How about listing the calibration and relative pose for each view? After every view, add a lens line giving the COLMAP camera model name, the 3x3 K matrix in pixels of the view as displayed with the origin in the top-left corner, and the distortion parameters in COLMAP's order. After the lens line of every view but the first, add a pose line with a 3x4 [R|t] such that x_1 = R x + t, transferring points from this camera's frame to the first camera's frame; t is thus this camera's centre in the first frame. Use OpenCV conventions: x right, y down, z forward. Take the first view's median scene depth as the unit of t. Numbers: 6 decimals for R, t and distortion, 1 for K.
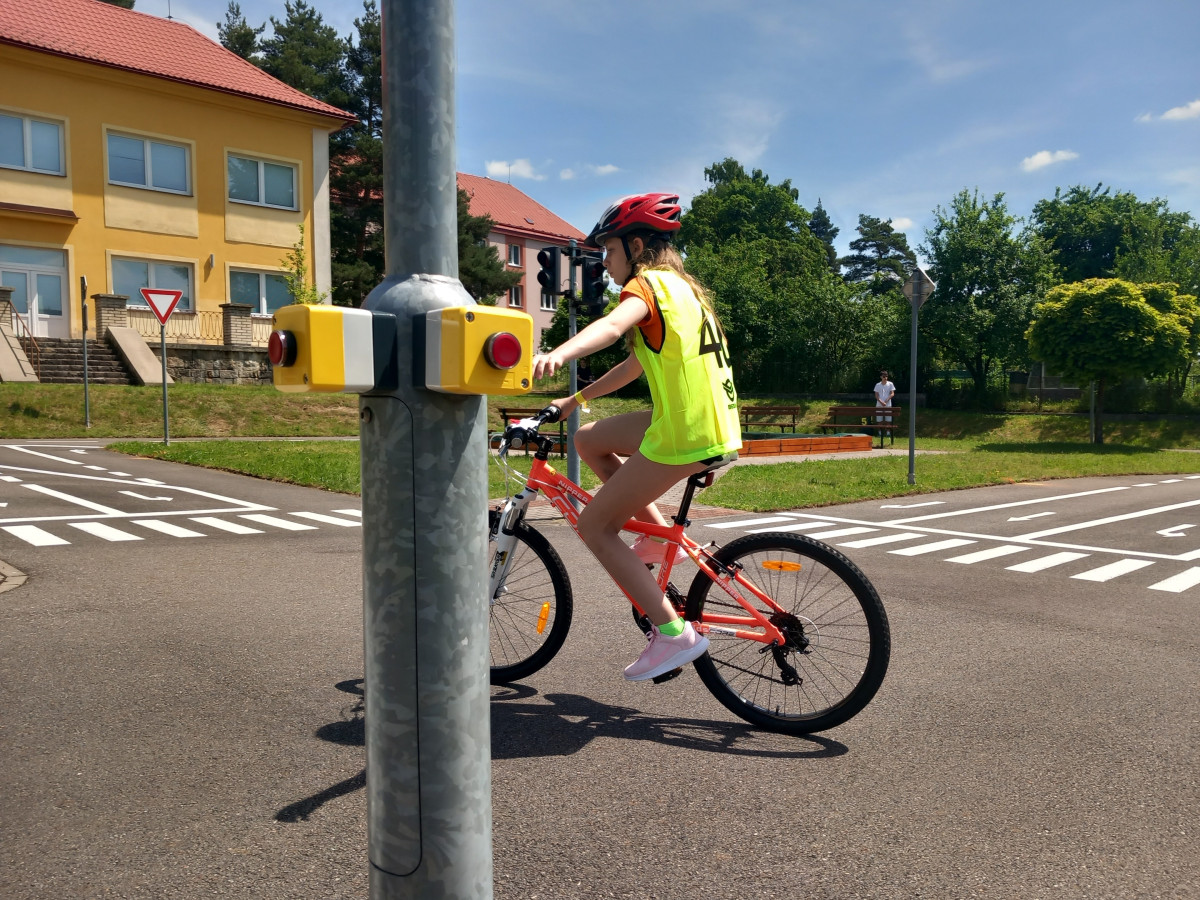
lens RADIAL K [[976.1, 0, 606.7], [0, 976.1, 471.8], [0, 0, 1]] dist [0.080031, -0.079550]
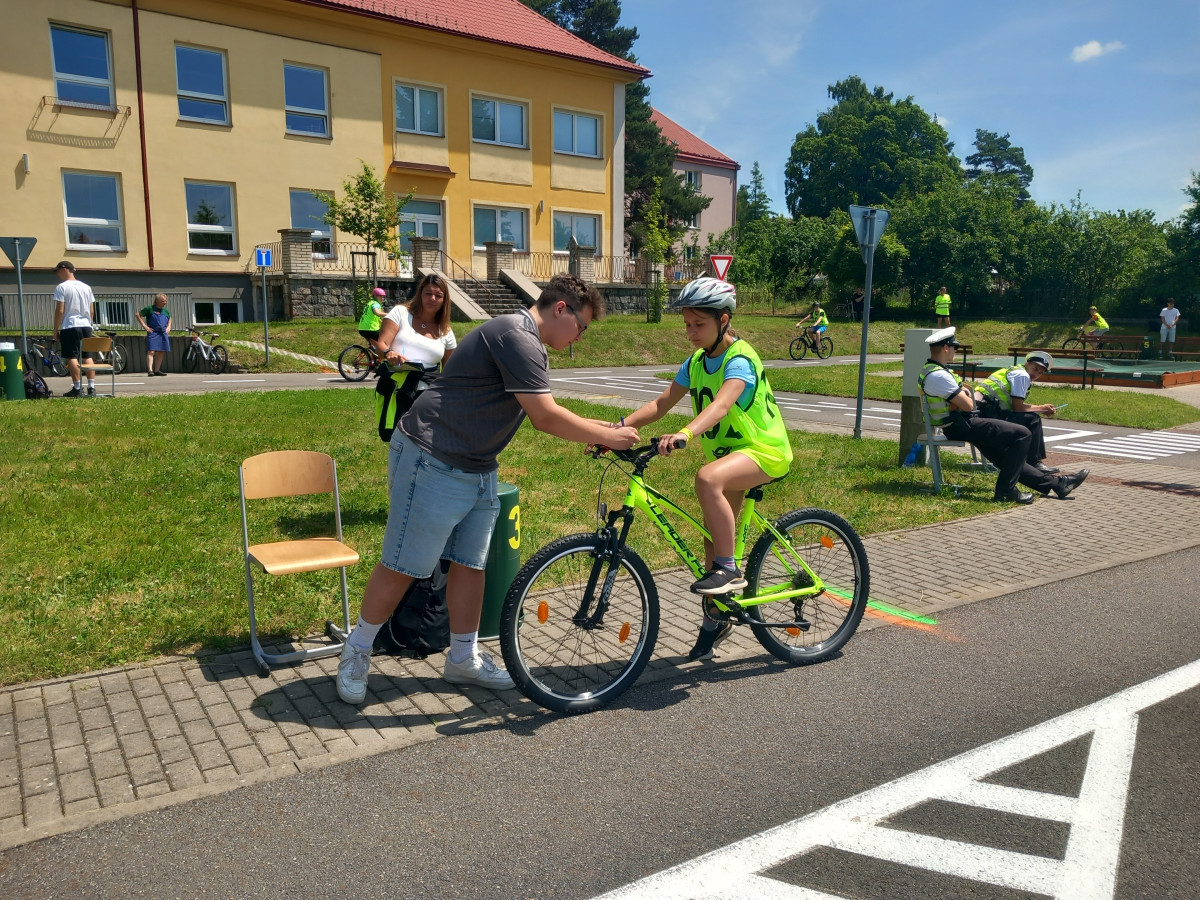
lens RADIAL K [[957.0, 0, 603.7], [0, 957.0, 450.2], [0, 0, 1]] dist [0.038930, -0.035658]
pose [[0.999516, -0.001330, -0.031093, -0.295168], [0.003757, 0.996936, 0.078138, -0.015470], [0.030894, -0.078217, 0.996458, -0.140141]]
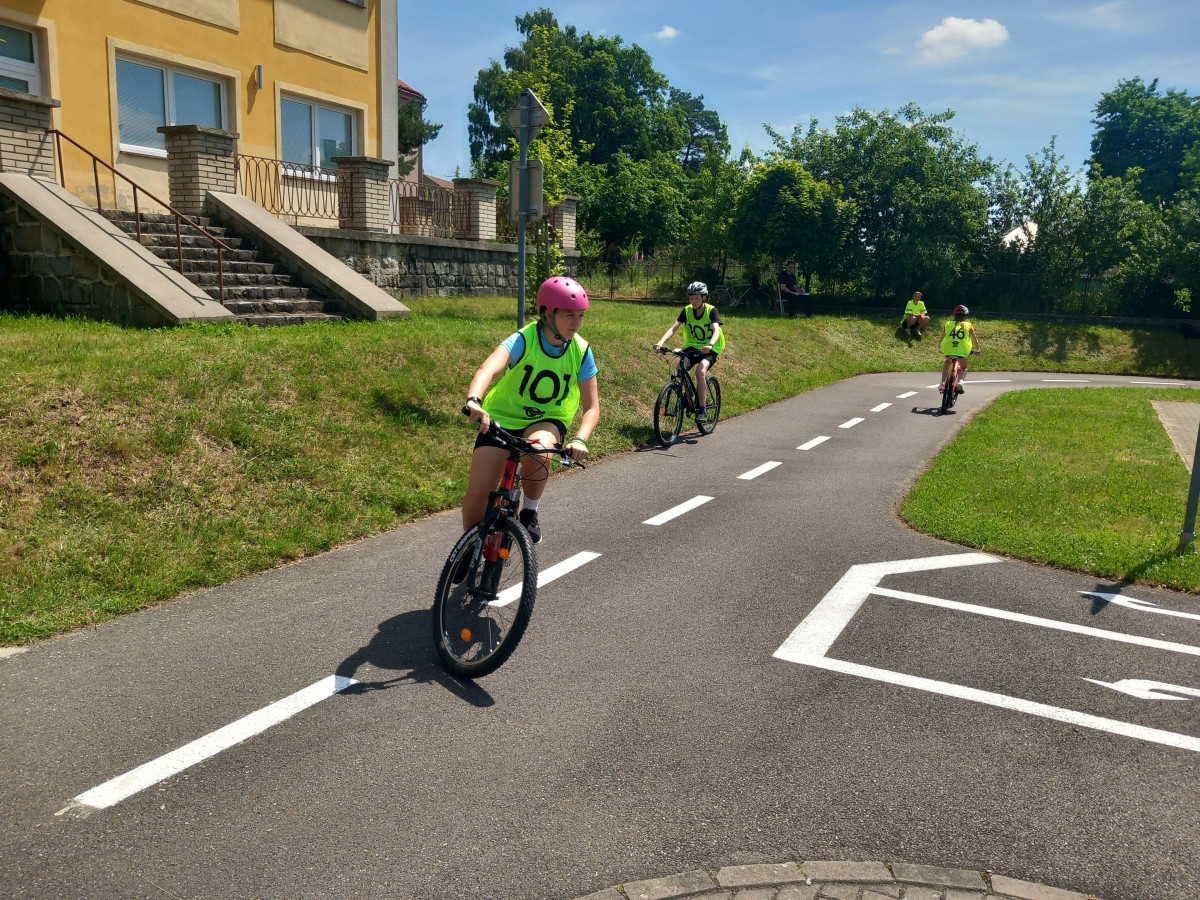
lens RADIAL K [[951.9, 0, 579.1], [0, 951.9, 449.7], [0, 0, 1]] dist [0.005489, 0.003930]
pose [[0.939666, -0.040788, 0.339653, -0.425959], [0.001387, 0.993313, 0.115448, -0.059472], [-0.342090, -0.108012, 0.933439, 0.390839]]
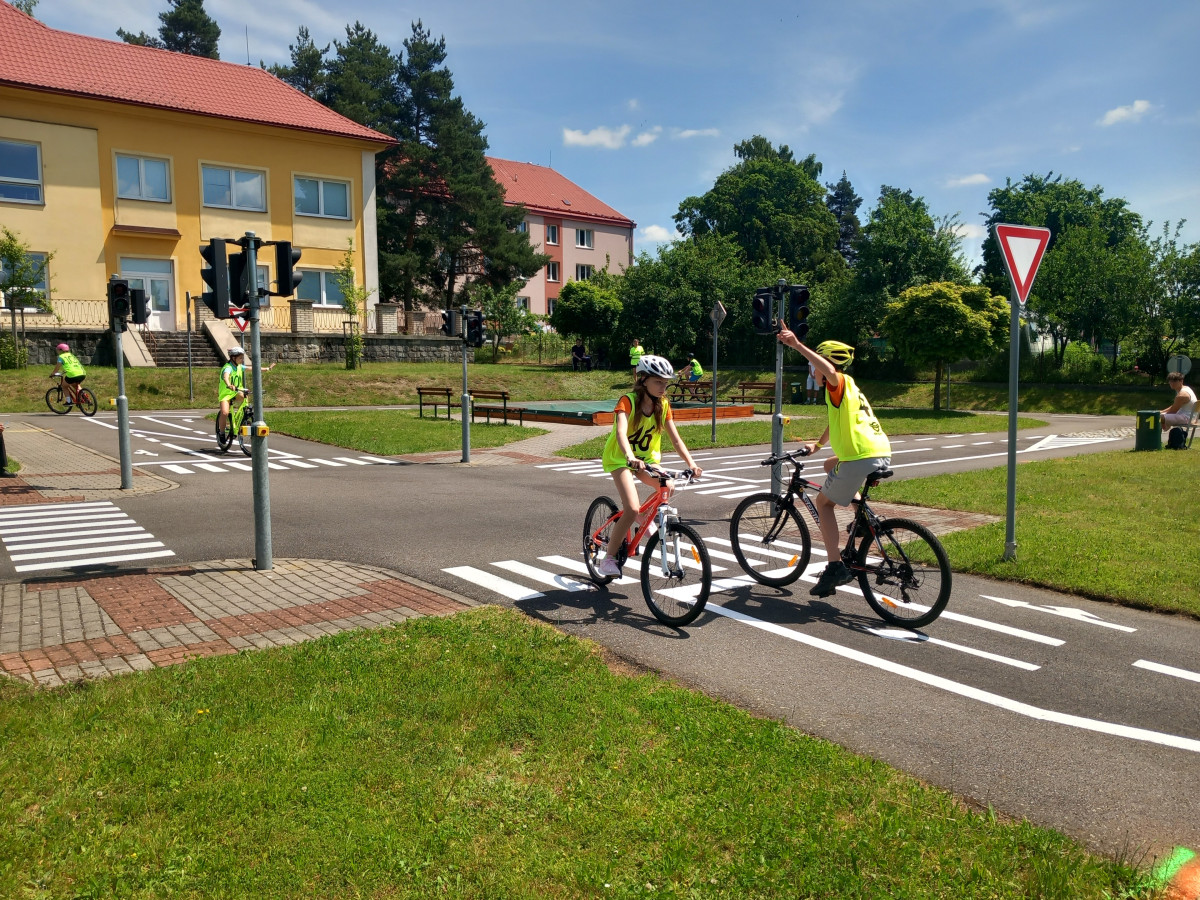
lens RADIAL K [[958.9, 0, 600.0], [0, 958.9, 450.0], [0, 0, 1]] dist [0.100609, -0.171199]
pose [[0.997025, -0.002036, -0.077046, 0.095310], [0.003844, 0.999721, 0.023326, -0.004094], [0.076977, -0.023553, 0.996755, -0.198212]]
